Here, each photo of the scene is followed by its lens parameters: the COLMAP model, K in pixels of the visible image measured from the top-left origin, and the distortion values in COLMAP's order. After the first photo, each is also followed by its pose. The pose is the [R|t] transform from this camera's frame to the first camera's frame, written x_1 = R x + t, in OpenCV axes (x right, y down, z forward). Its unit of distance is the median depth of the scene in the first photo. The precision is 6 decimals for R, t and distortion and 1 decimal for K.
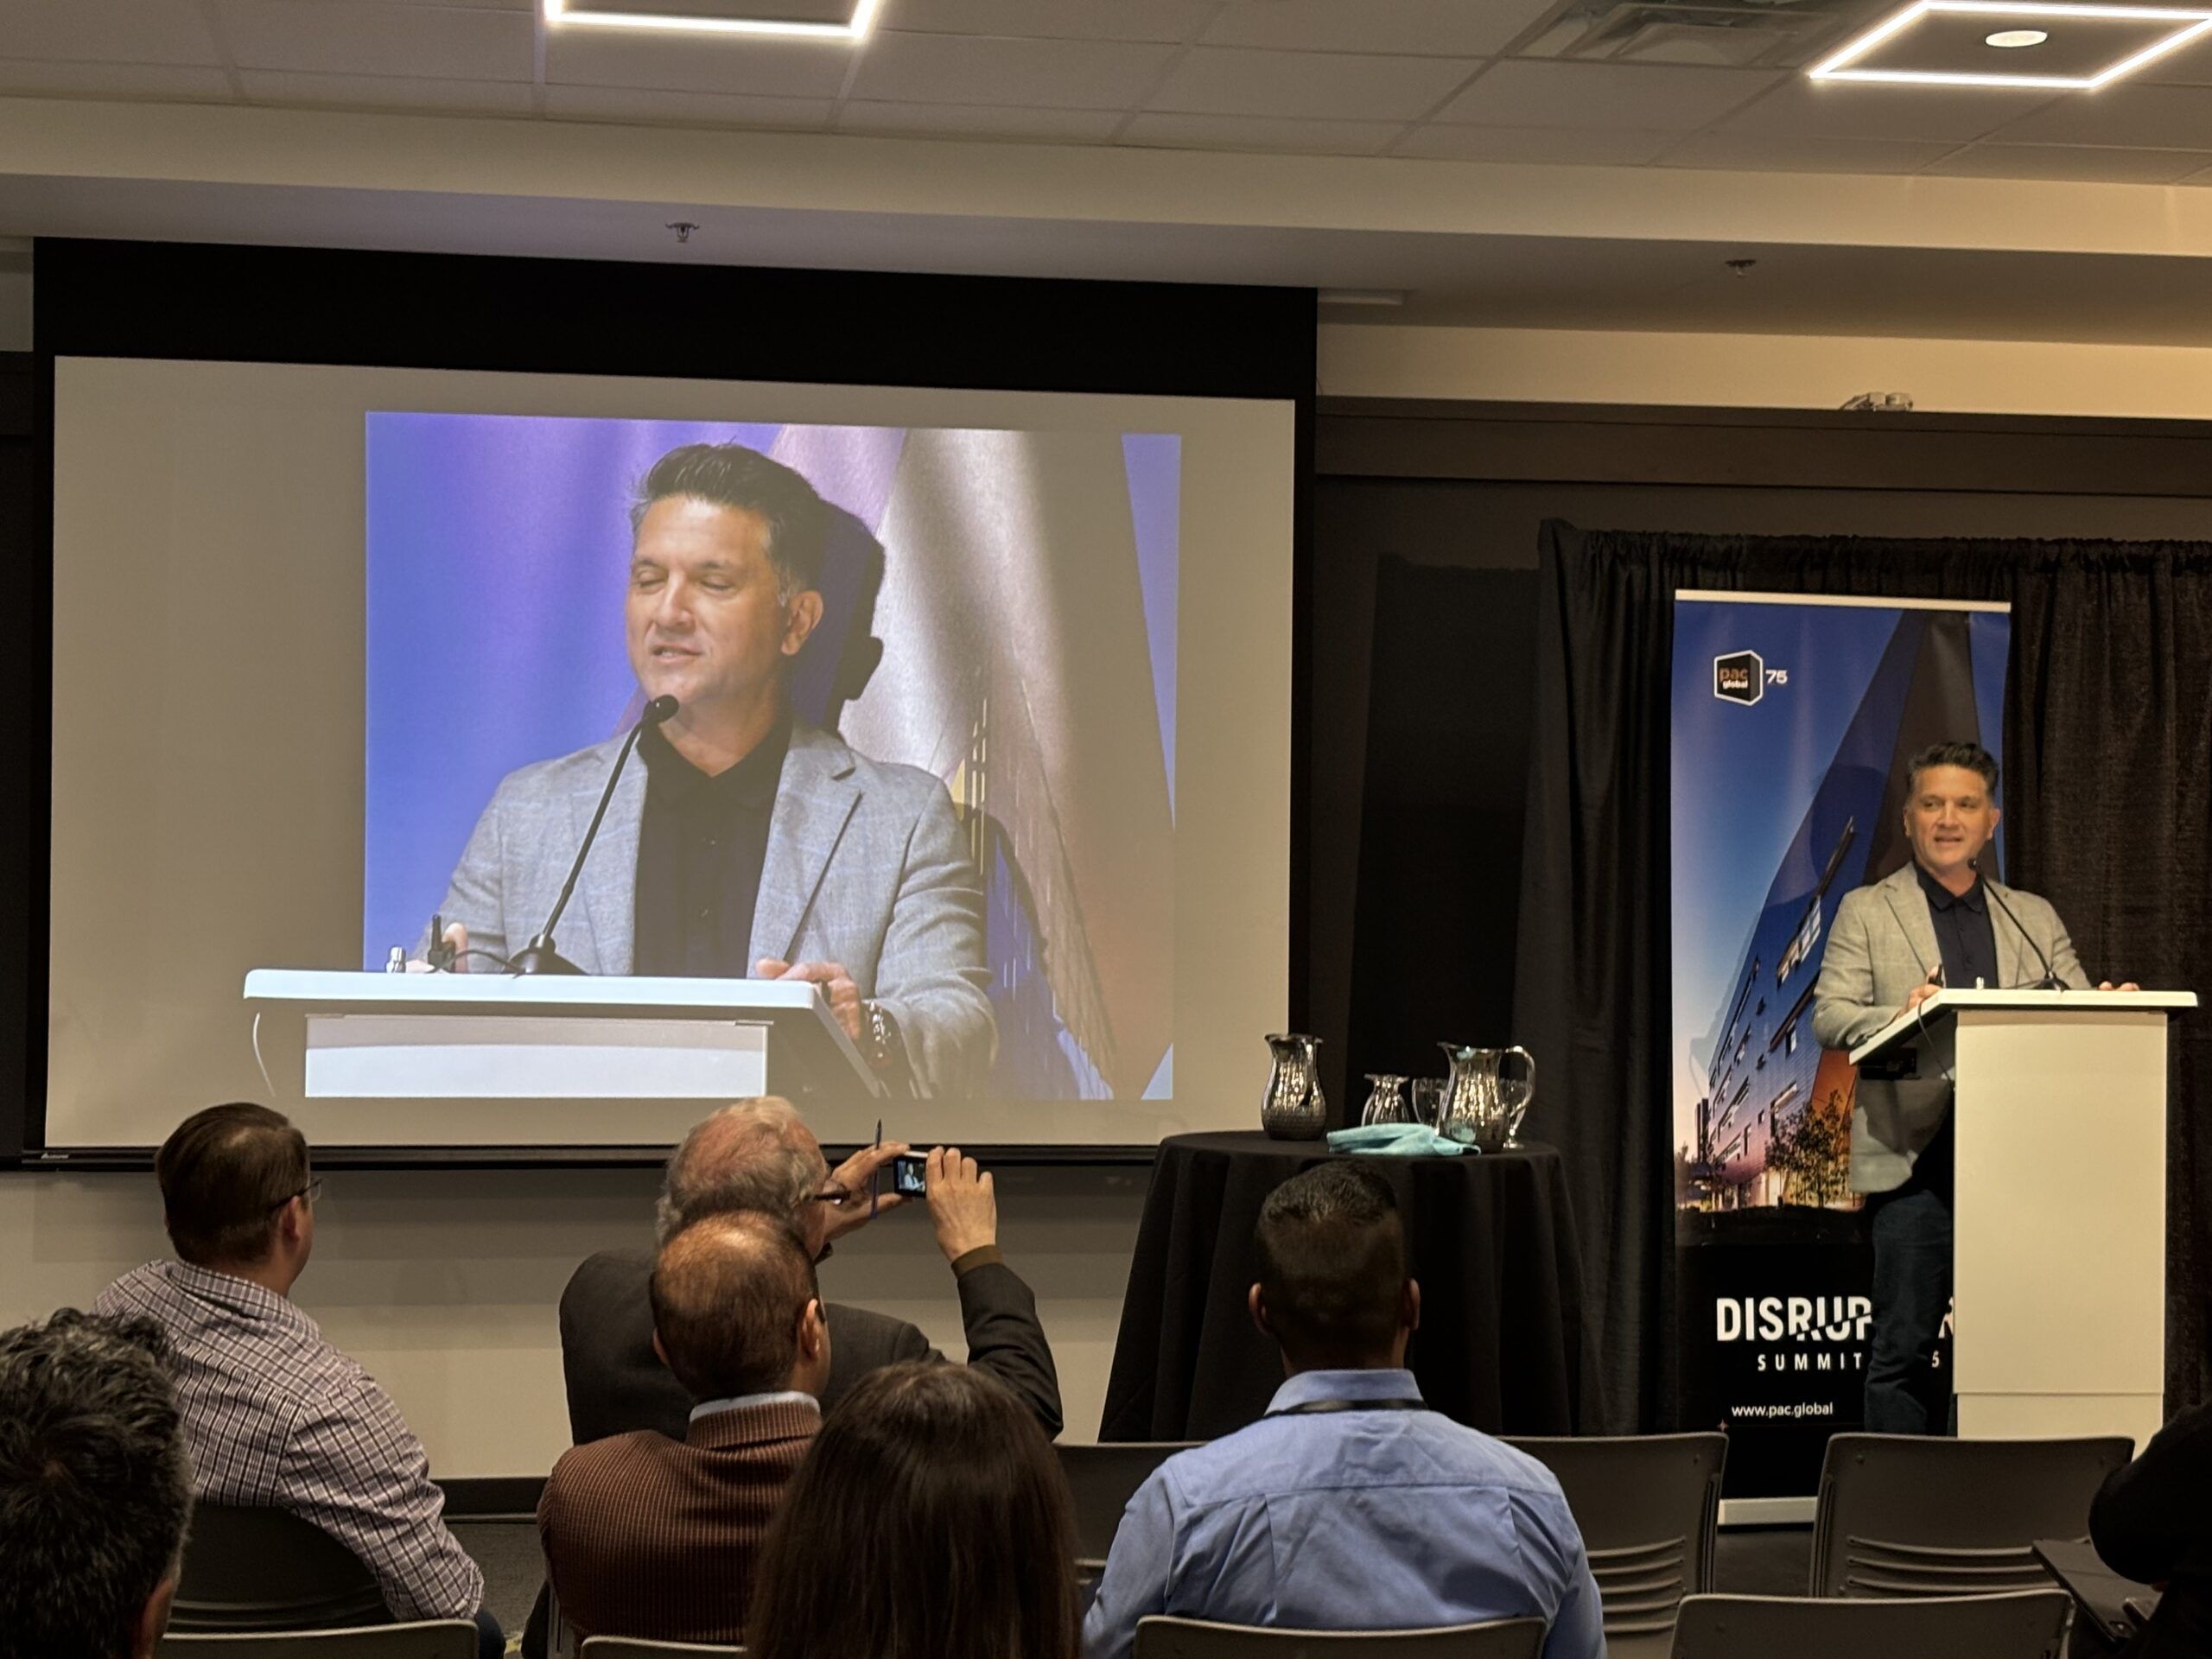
lens RADIAL K [[3660.6, 0, 1051.1], [0, 3660.6, 871.0], [0, 0, 1]] dist [0.267330, -1.151400]
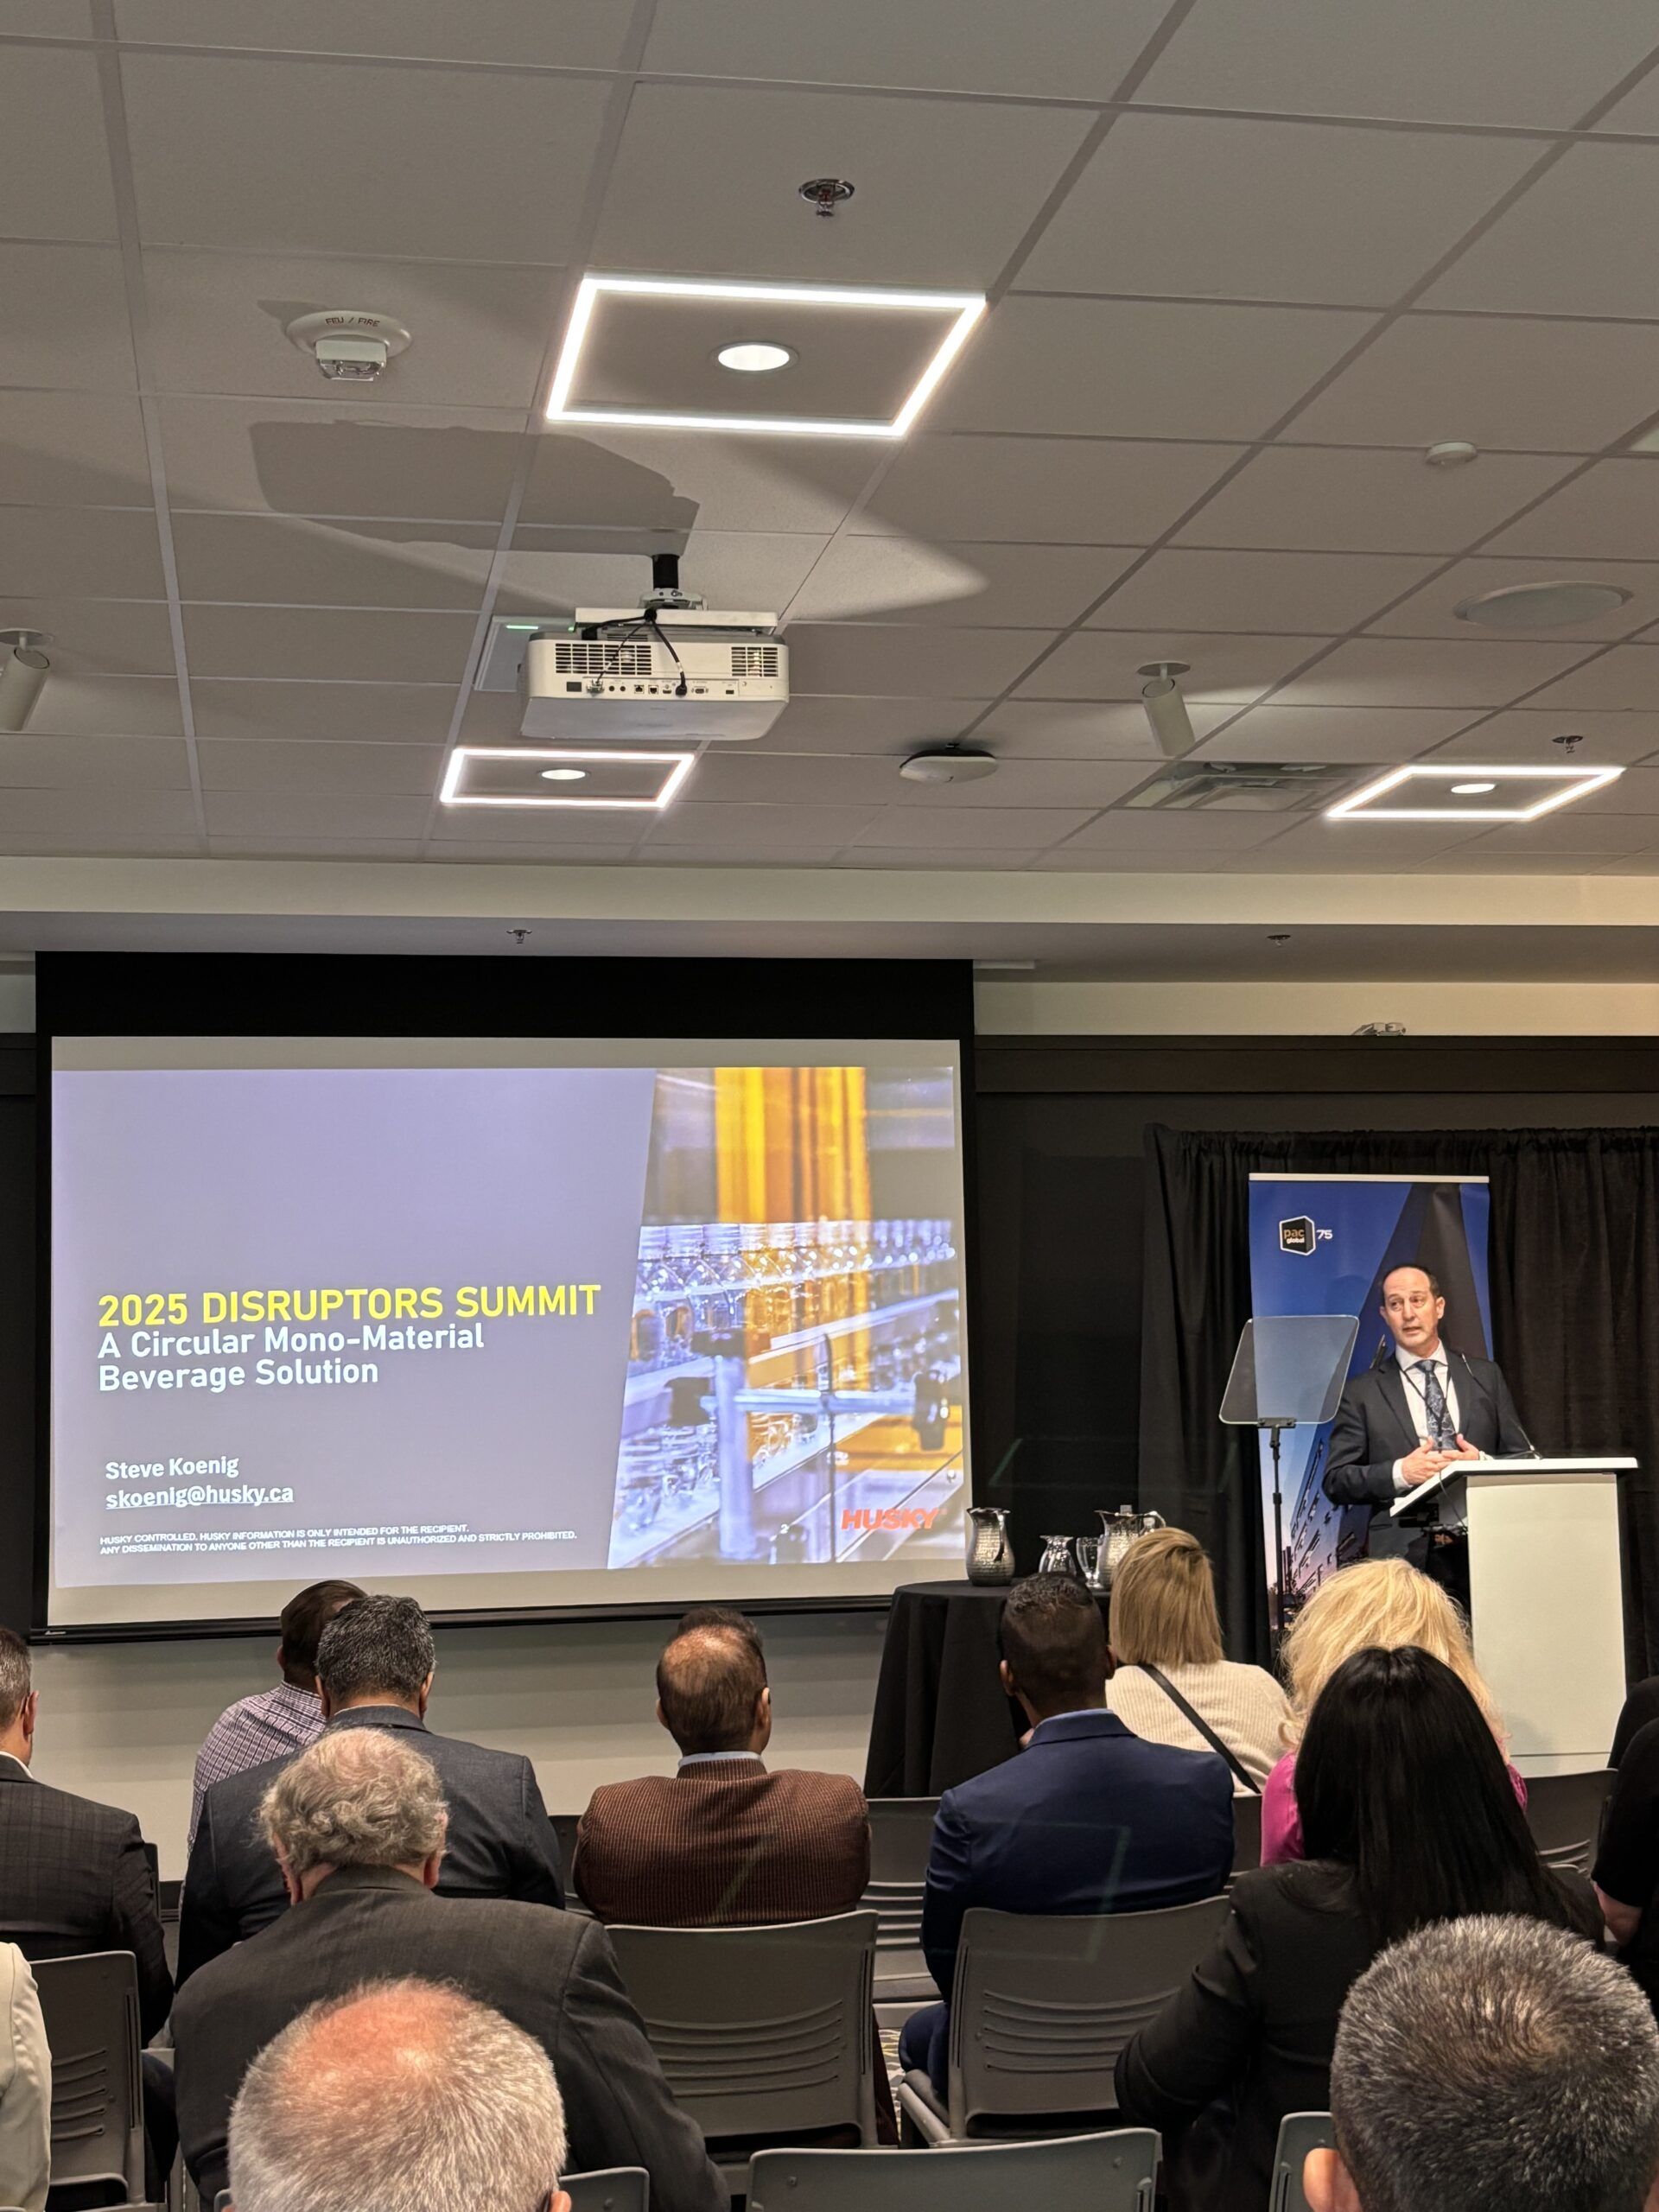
lens RADIAL K [[3000.2, 0, 819.3], [0, 3000.2, 1117.8], [0, 0, 1]] dist [0.227712, -0.879112]
pose [[0.998764, -0.028286, 0.040866, -0.035169], [0.031730, 0.995767, -0.086259, -0.004724], [-0.038253, 0.087449, 0.995434, -0.116559]]
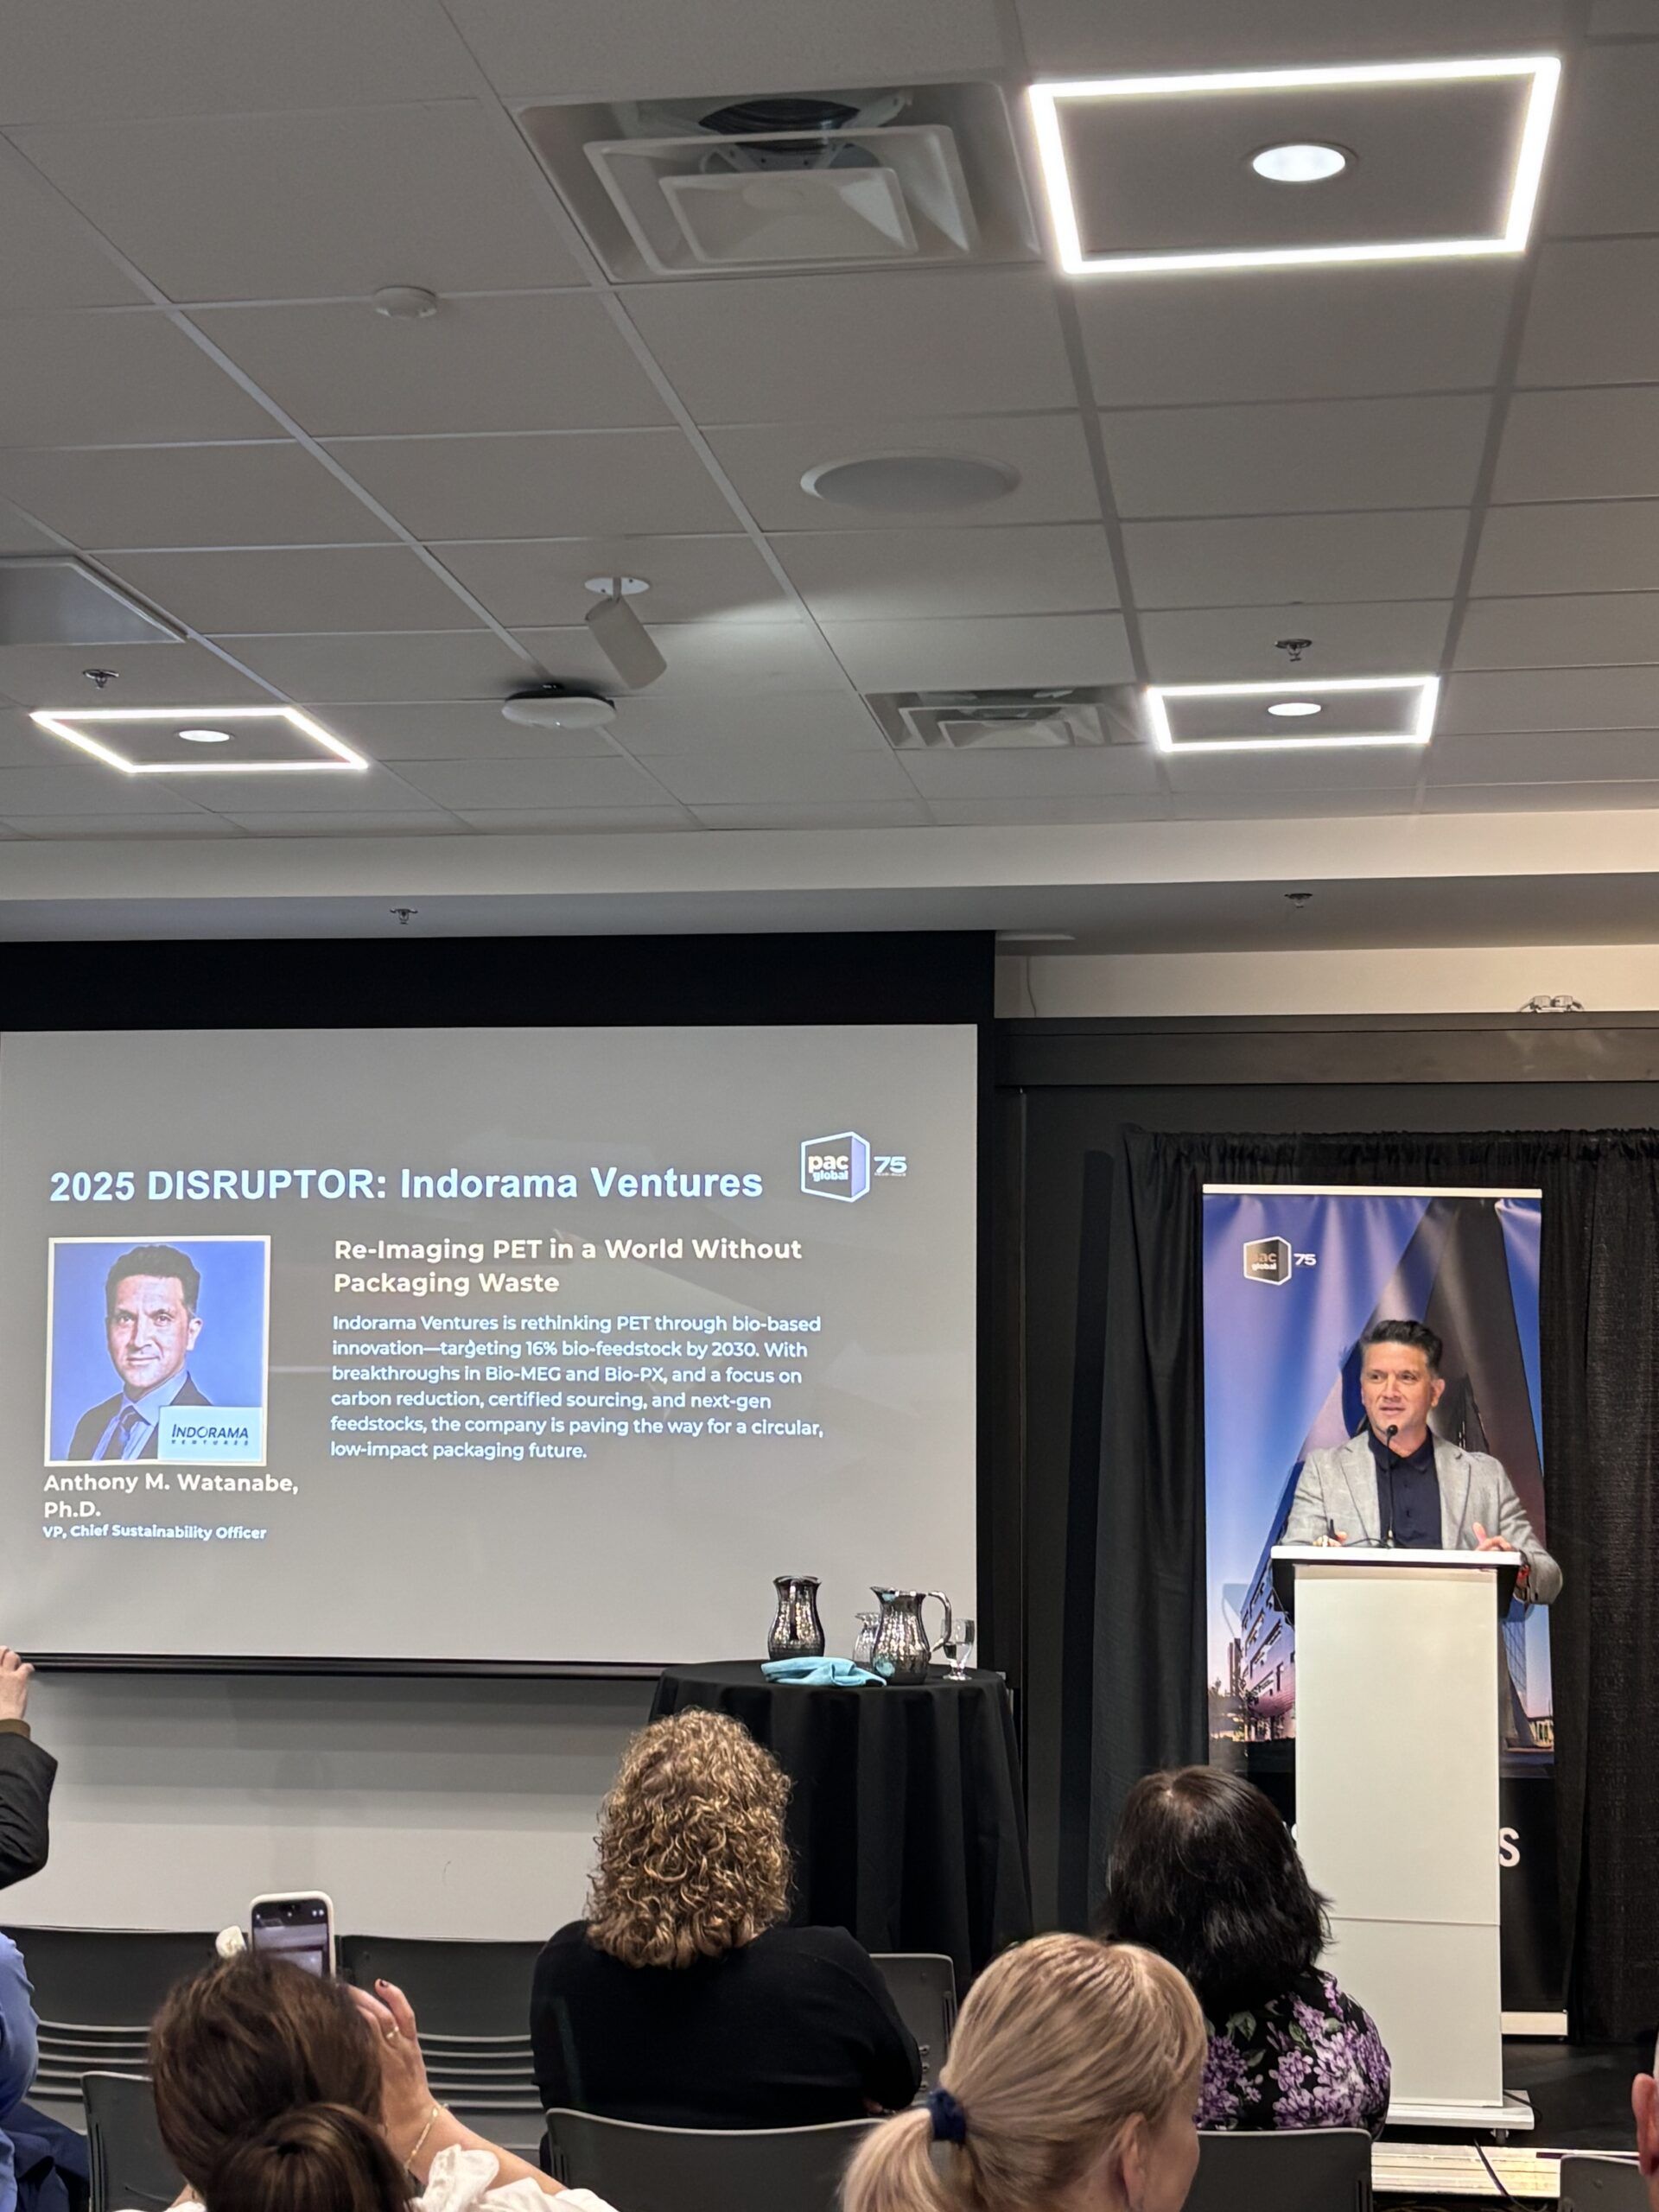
lens RADIAL K [[3206.7, 0, 776.5], [0, 3206.7, 1111.5], [0, 0, 1]] dist [0.229115, -0.945344]
pose [[0.952710, -0.029996, -0.302398, 0.341901], [0.003251, 0.996066, -0.088559, -0.010863], [0.303865, 0.083388, 0.949059, 0.013747]]
